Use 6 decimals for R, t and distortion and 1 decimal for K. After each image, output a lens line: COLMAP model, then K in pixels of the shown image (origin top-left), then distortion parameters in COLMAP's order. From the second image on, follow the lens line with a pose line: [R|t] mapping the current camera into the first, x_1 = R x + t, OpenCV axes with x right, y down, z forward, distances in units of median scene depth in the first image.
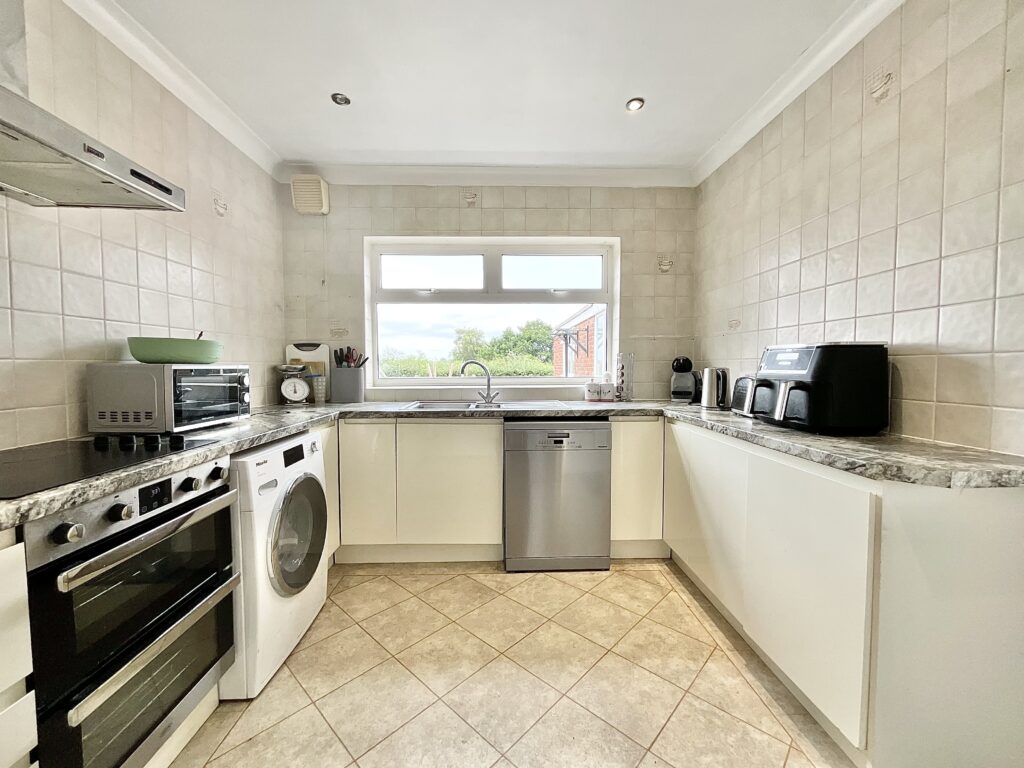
lens RADIAL K [[411.2, 0, 508.6], [0, 411.2, 383.2], [0, 0, 1]] dist [-0.022688, 0.009273]
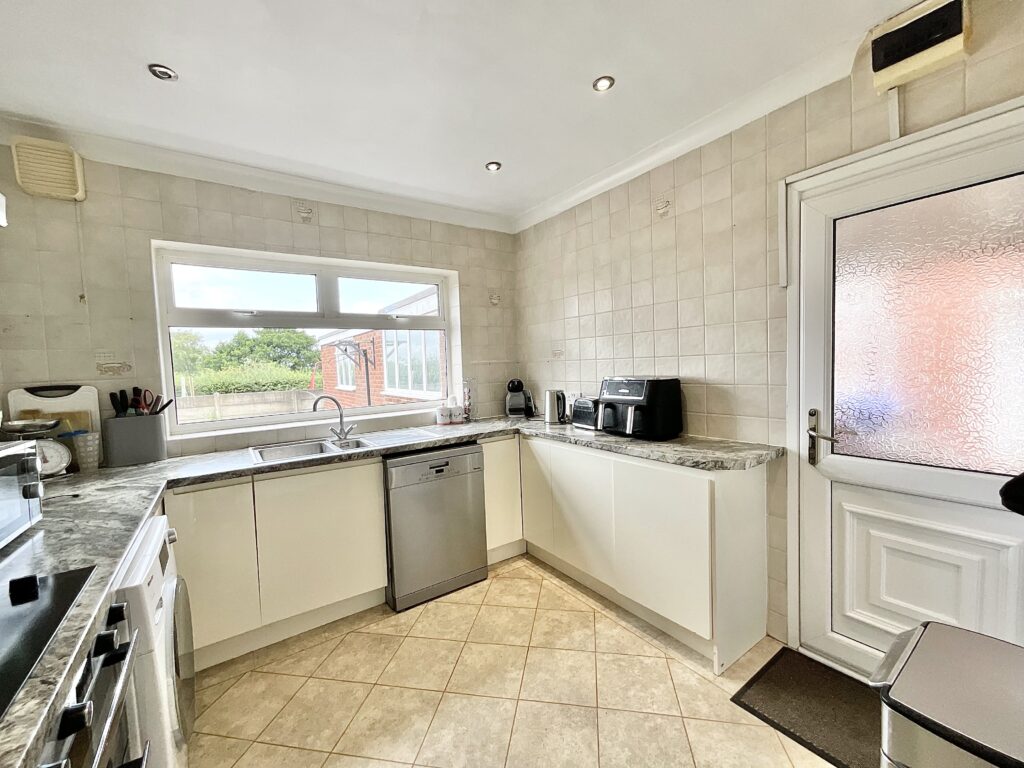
lens RADIAL K [[411.2, 0, 508.6], [0, 411.2, 383.2], [0, 0, 1]] dist [-0.022688, 0.009273]
pose [[0.835856, -0.056043, 0.546081, -0.283285], [0.060781, 0.998107, 0.009400, -0.077481], [-0.545574, 0.025335, 0.837680, 0.028124]]
